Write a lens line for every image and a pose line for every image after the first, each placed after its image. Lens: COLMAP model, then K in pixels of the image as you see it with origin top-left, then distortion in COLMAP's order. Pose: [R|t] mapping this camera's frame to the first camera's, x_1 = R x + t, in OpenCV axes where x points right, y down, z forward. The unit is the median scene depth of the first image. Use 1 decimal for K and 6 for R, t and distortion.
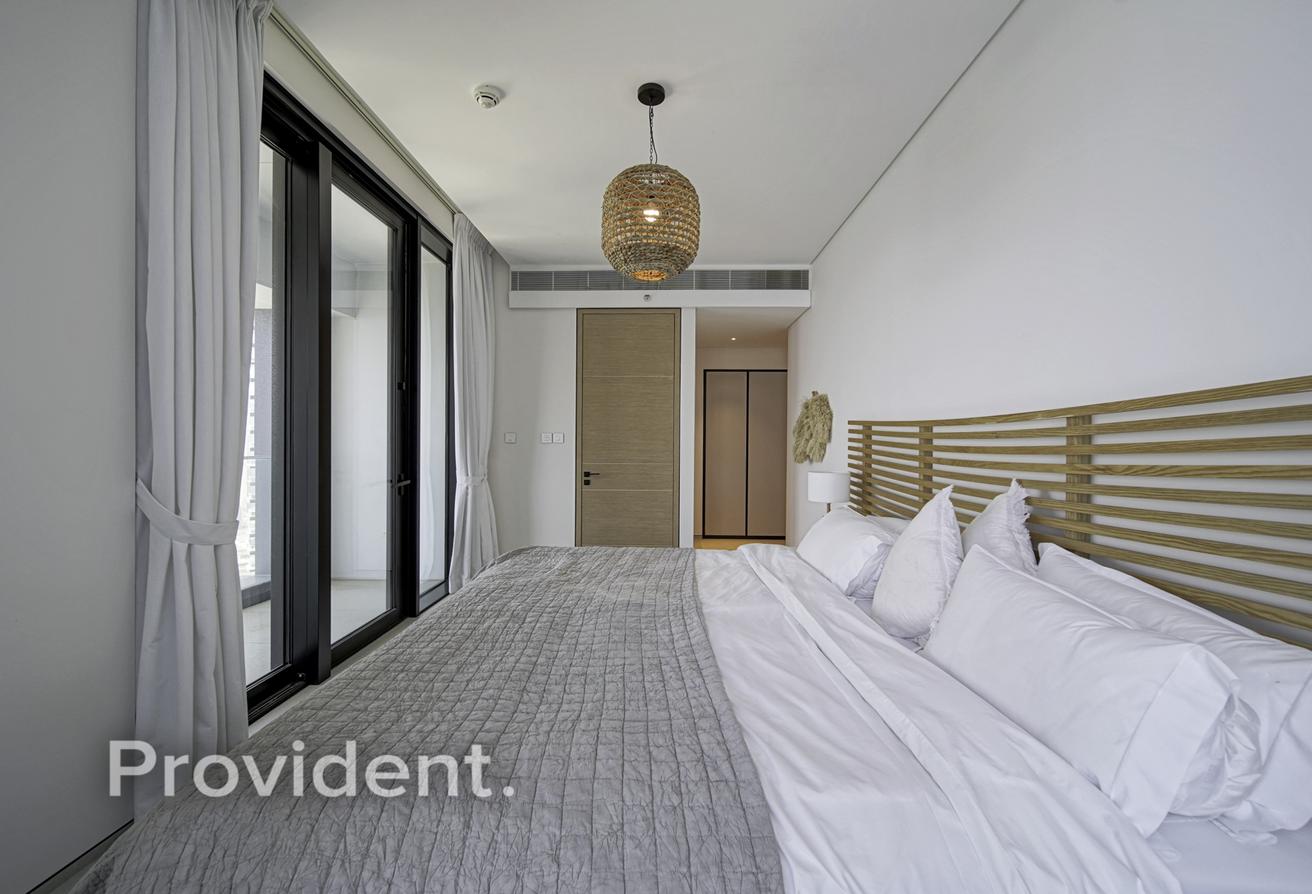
lens RADIAL K [[549.0, 0, 656.5], [0, 549.0, 442.2], [0, 0, 1]] dist [-0.000476, -0.001119]
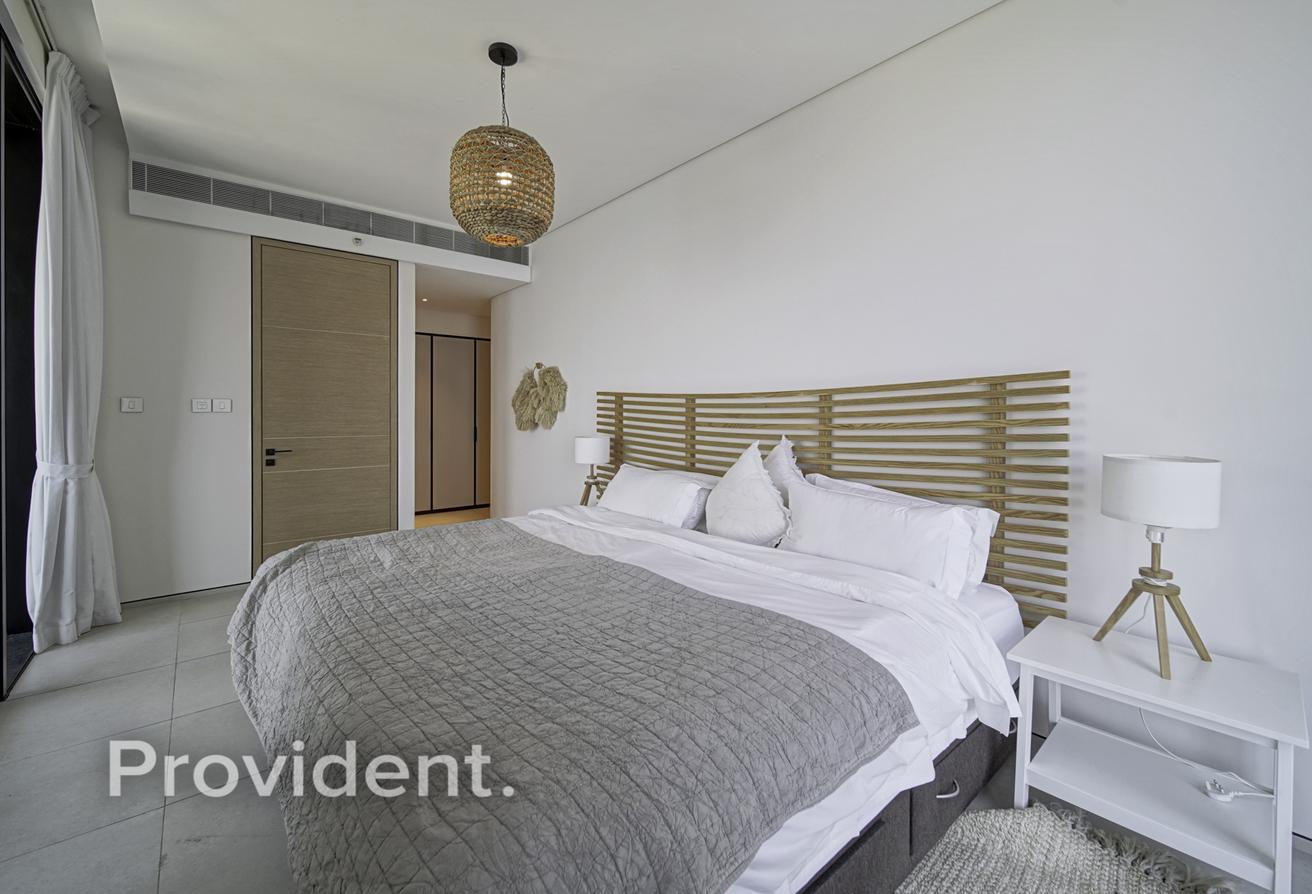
lens RADIAL K [[556.0, 0, 661.1], [0, 556.0, 415.2], [0, 0, 1]] dist [-0.002154, -0.000531]
pose [[0.728209, -0.007079, 0.685318, -0.373612], [0.001008, 0.999957, 0.009257, -0.001058], [-0.685354, -0.006050, 0.728185, 0.066420]]
